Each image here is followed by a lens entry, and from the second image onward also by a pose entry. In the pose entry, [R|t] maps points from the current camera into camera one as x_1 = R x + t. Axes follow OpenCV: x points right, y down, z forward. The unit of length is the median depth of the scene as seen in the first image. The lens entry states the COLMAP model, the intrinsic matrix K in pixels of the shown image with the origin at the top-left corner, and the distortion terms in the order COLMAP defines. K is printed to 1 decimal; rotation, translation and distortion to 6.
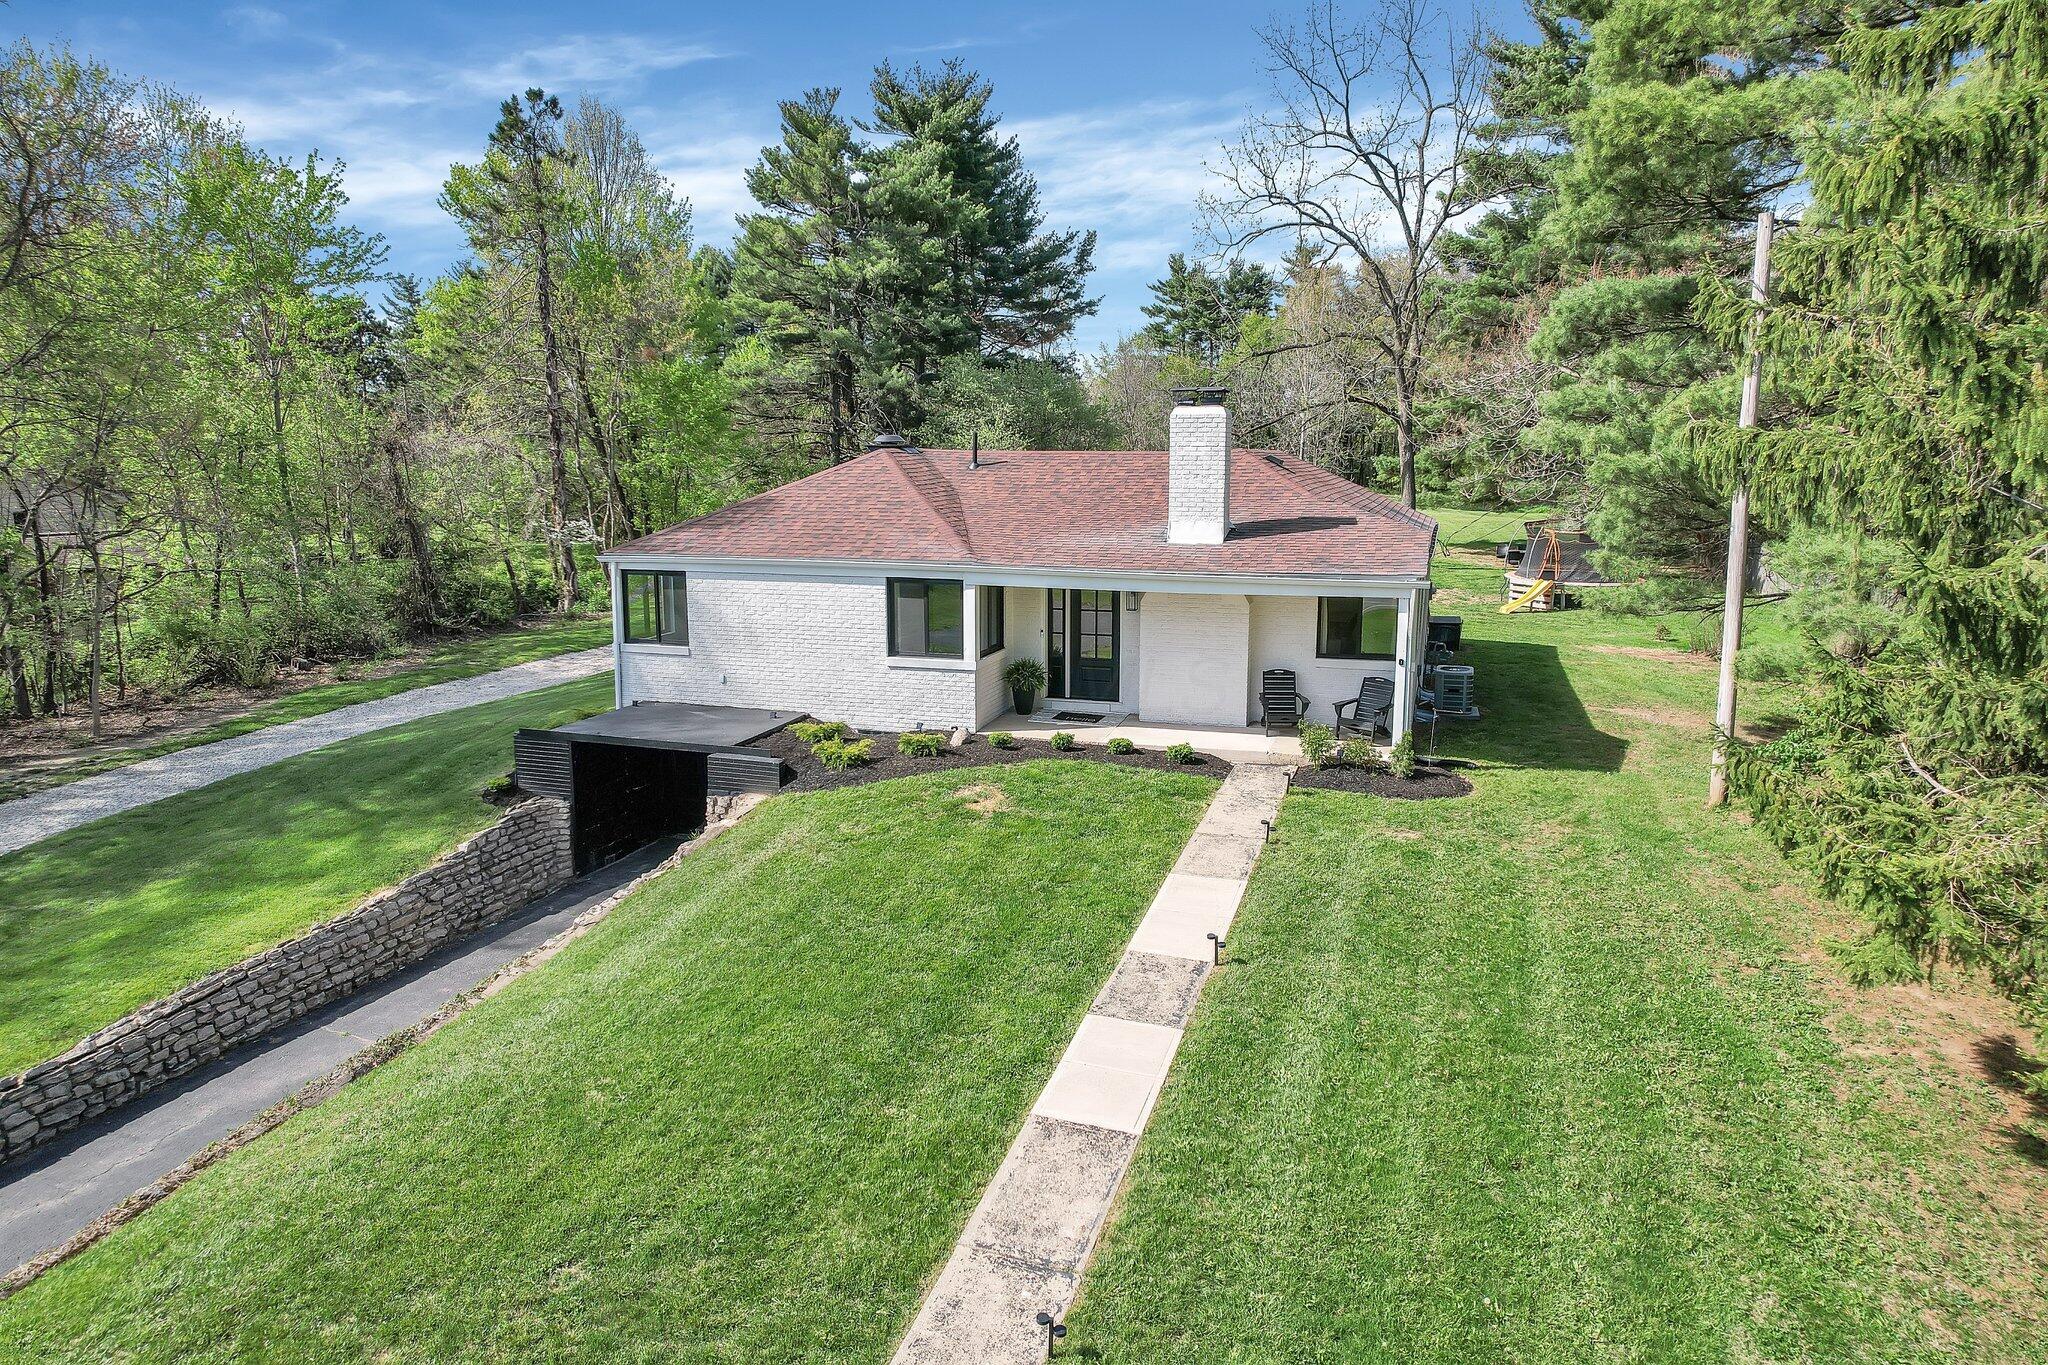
lens RADIAL K [[1310.2, 0, 1029.1], [0, 1310.2, 685.5], [0, 0, 1]] dist [-0.083381, 0.080214]
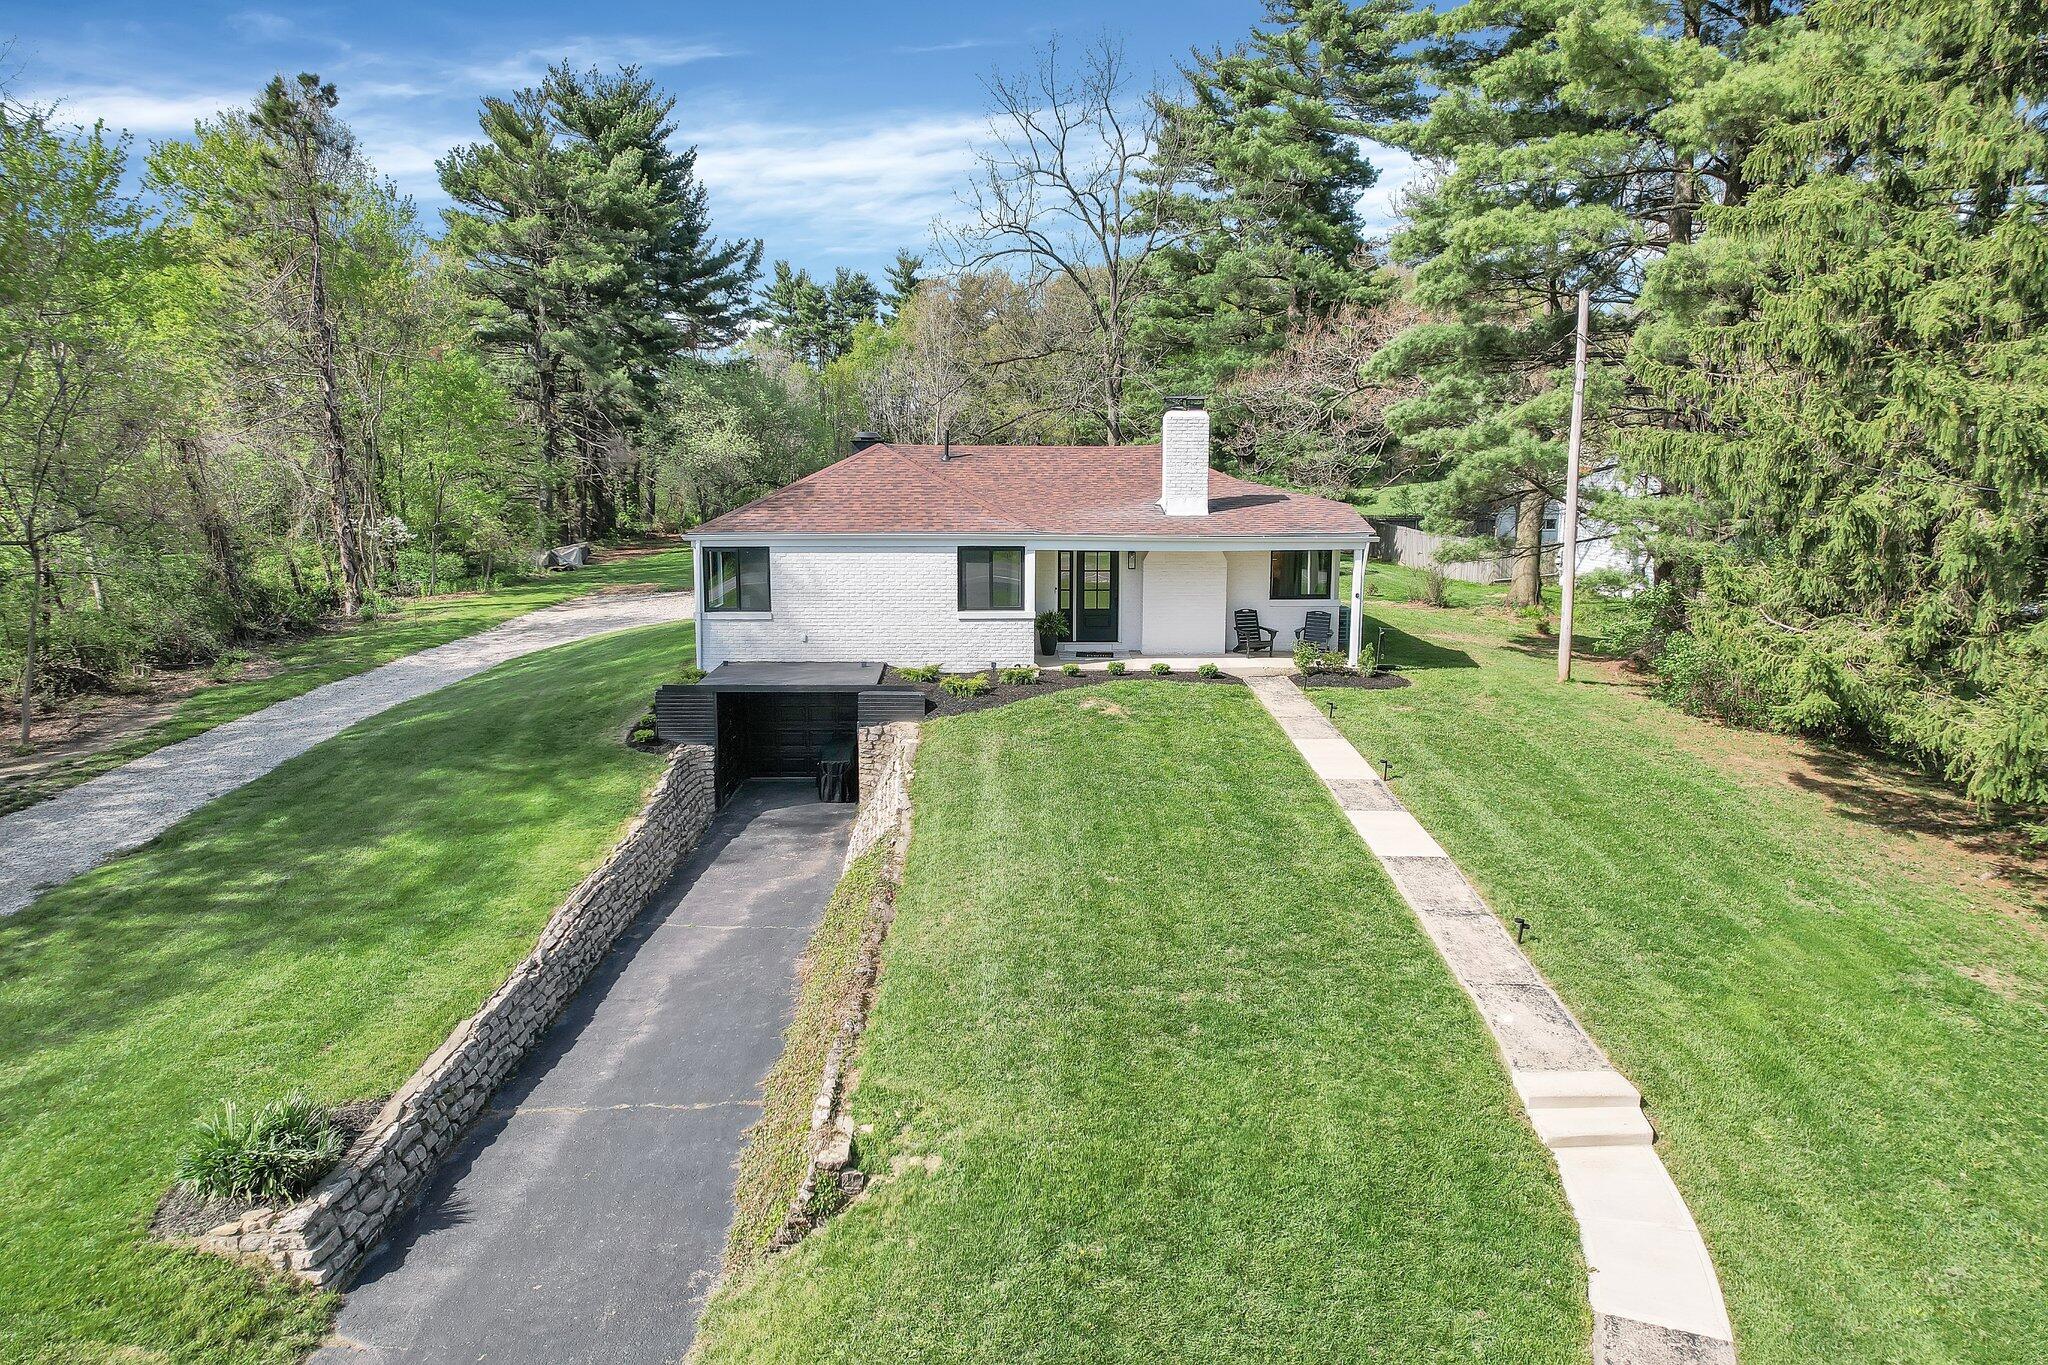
lens RADIAL K [[1310.2, 0, 1029.1], [0, 1310.2, 685.5], [0, 0, 1]] dist [-0.083381, 0.080214]
pose [[0.941864, -0.057031, 0.331119, -0.438597], [0.057942, 0.998294, 0.007128, 0.040850], [-0.330961, 0.012472, 0.943562, -0.173636]]
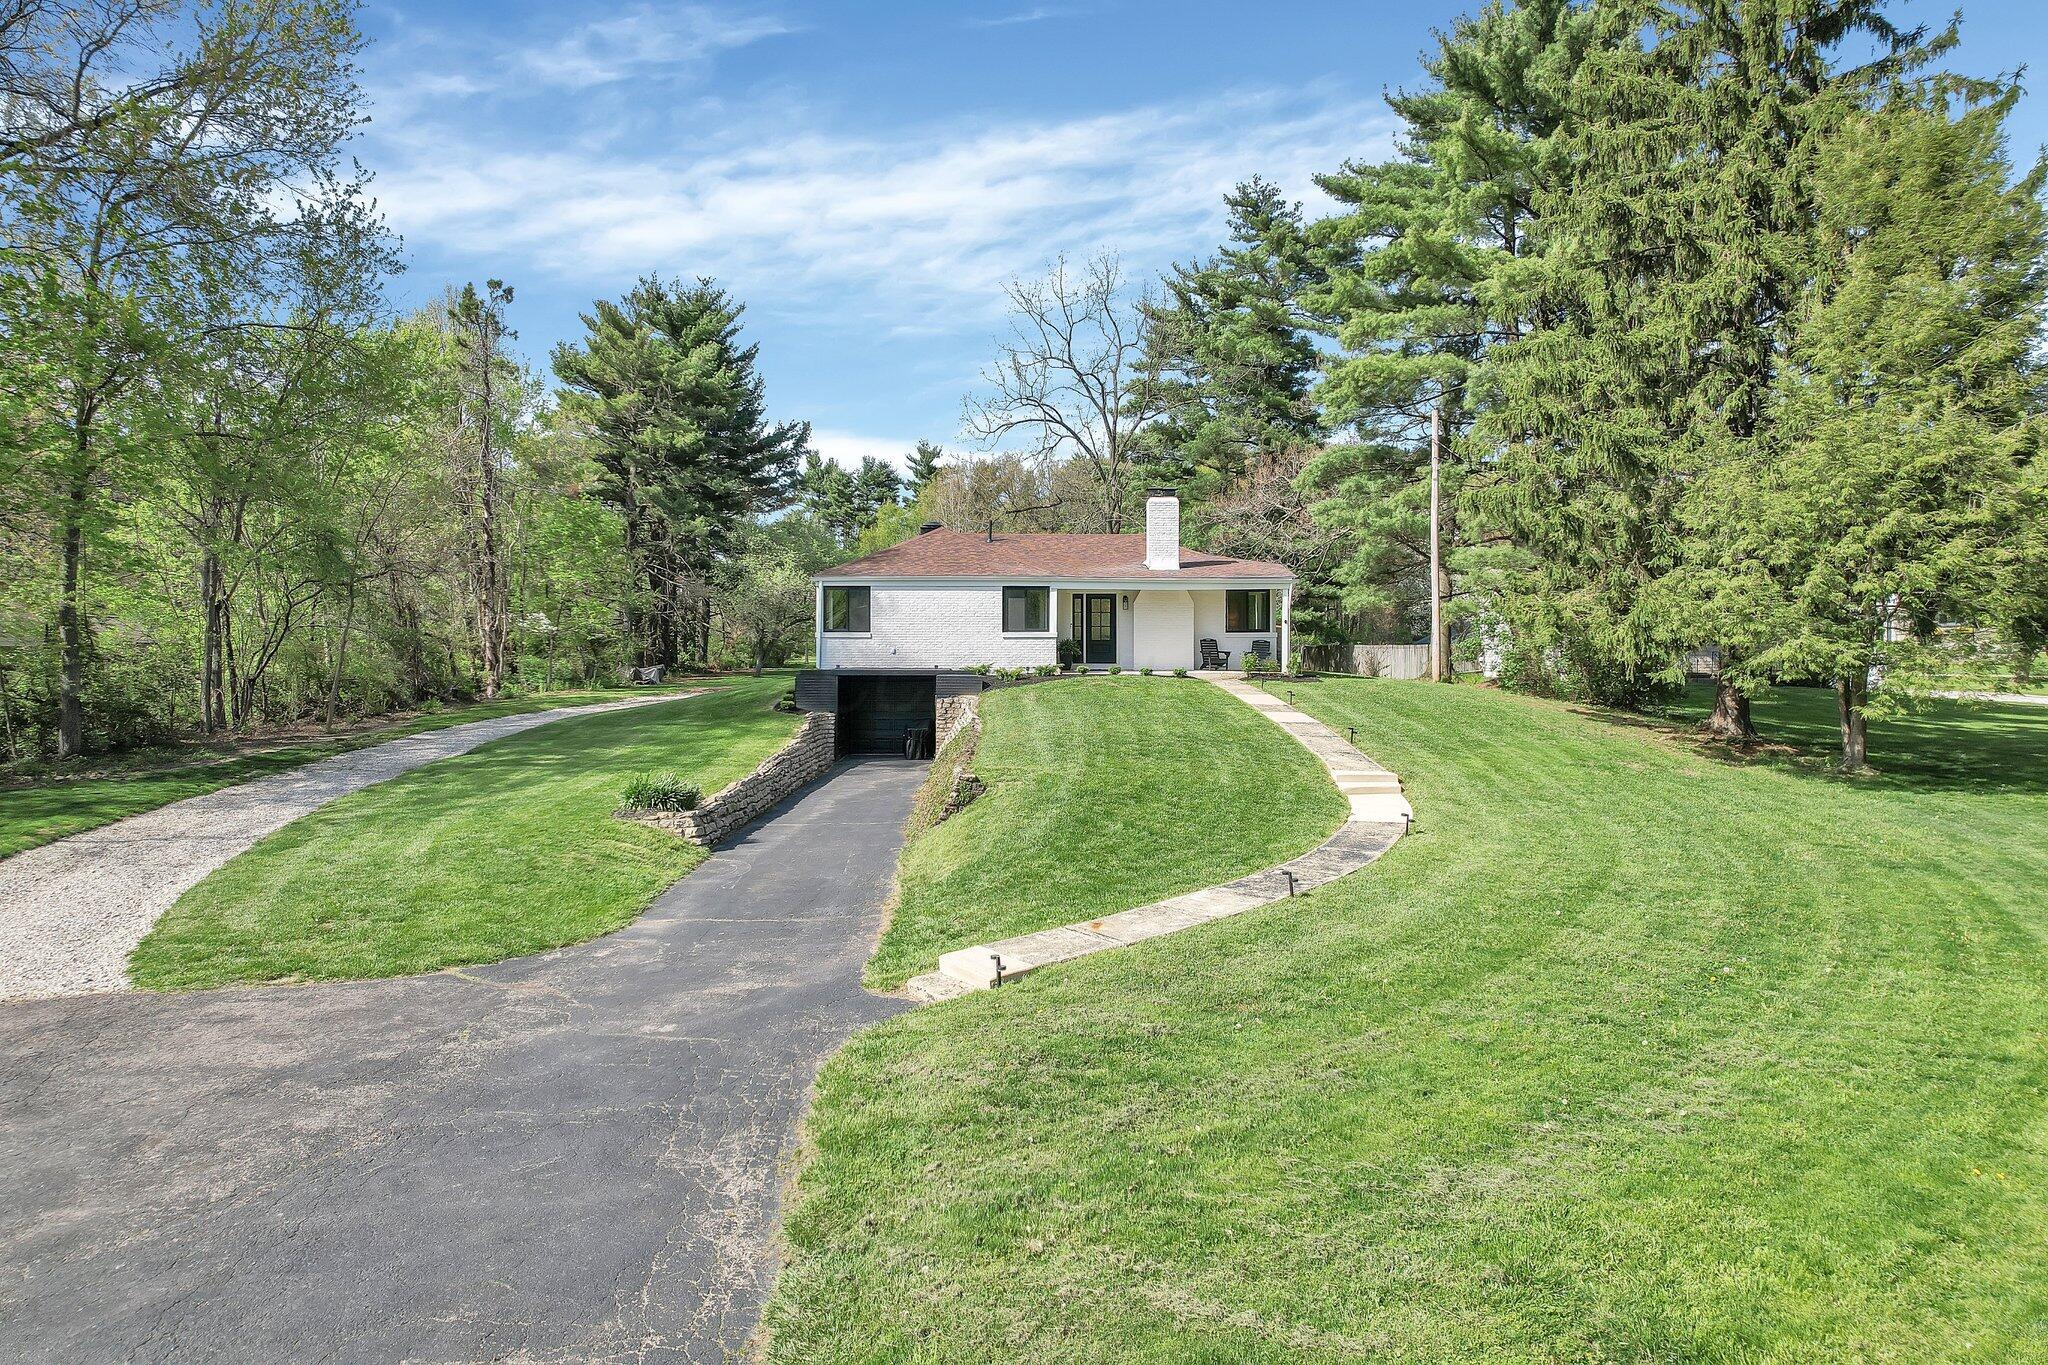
lens RADIAL K [[1297.0, 0, 1037.6], [0, 1297.0, 669.7], [0, 0, 1]] dist [-0.044352, 0.000032]
pose [[0.940645, -0.004893, 0.339356, -0.624044], [0.059906, 0.986590, -0.151826, 0.280237], [-0.334062, 0.163144, 0.928325, -0.581836]]
